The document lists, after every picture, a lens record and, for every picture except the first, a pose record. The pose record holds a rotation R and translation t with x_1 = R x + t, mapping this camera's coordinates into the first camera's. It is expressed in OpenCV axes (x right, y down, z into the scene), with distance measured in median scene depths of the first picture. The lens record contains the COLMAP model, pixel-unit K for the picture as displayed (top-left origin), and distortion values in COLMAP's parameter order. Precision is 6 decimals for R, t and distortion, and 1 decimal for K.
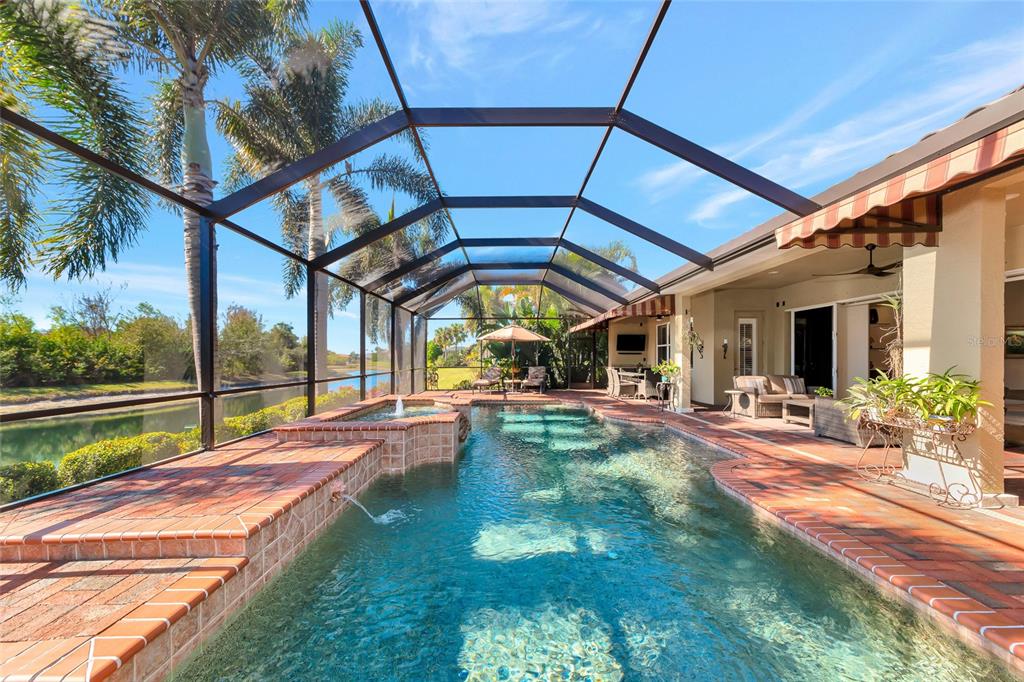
lens RADIAL K [[370.9, 0, 513.1], [0, 370.9, 361.4], [0, 0, 1]] dist [0.001628, 0.000182]
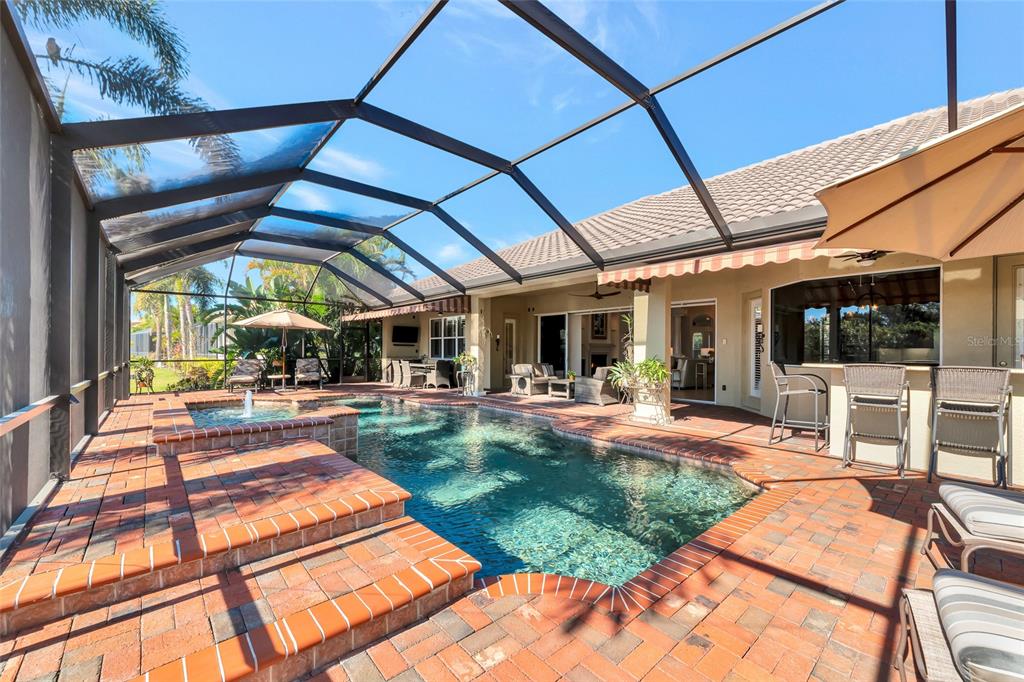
lens RADIAL K [[405.9, 0, 514.0], [0, 405.9, 351.9], [0, 0, 1]] dist [0.000268, -0.000073]
pose [[0.751140, 0.003979, 0.660131, -0.338316], [-0.001727, 0.999990, -0.004063, 0.002329], [-0.660140, 0.001912, 0.751140, -0.051019]]
